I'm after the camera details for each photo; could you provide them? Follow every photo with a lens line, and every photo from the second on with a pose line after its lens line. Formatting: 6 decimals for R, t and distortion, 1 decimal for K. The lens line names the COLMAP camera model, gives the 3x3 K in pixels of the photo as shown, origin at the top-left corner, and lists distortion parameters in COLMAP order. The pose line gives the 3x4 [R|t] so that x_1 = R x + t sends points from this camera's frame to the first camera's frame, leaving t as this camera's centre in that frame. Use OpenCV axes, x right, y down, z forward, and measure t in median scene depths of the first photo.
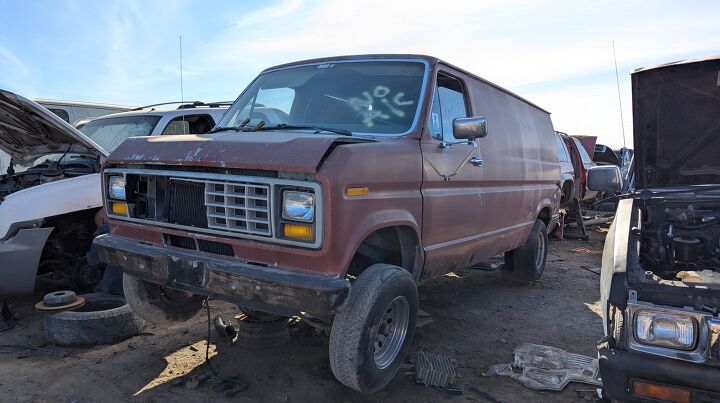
lens RADIAL K [[516.0, 0, 361.7], [0, 516.0, 182.6], [0, 0, 1]] dist [0.074951, -0.089424]
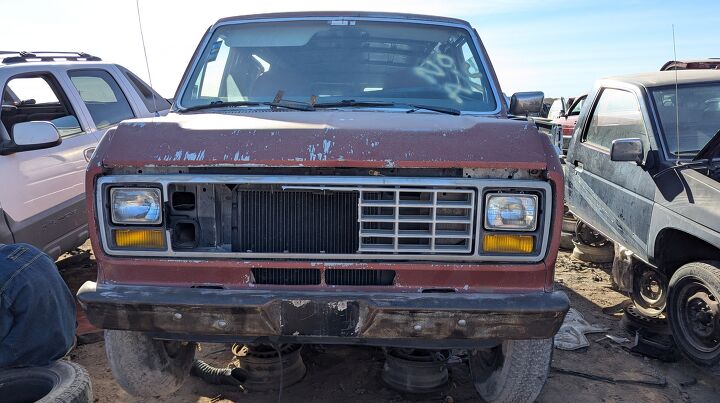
lens RADIAL K [[516.0, 0, 361.7], [0, 516.0, 182.6], [0, 0, 1]] dist [0.074951, -0.089424]
pose [[0.849178, -0.087360, 0.520832, -0.658186], [0.042100, 0.994282, 0.098132, -0.079071], [-0.526427, -0.061405, 0.848000, 0.402281]]
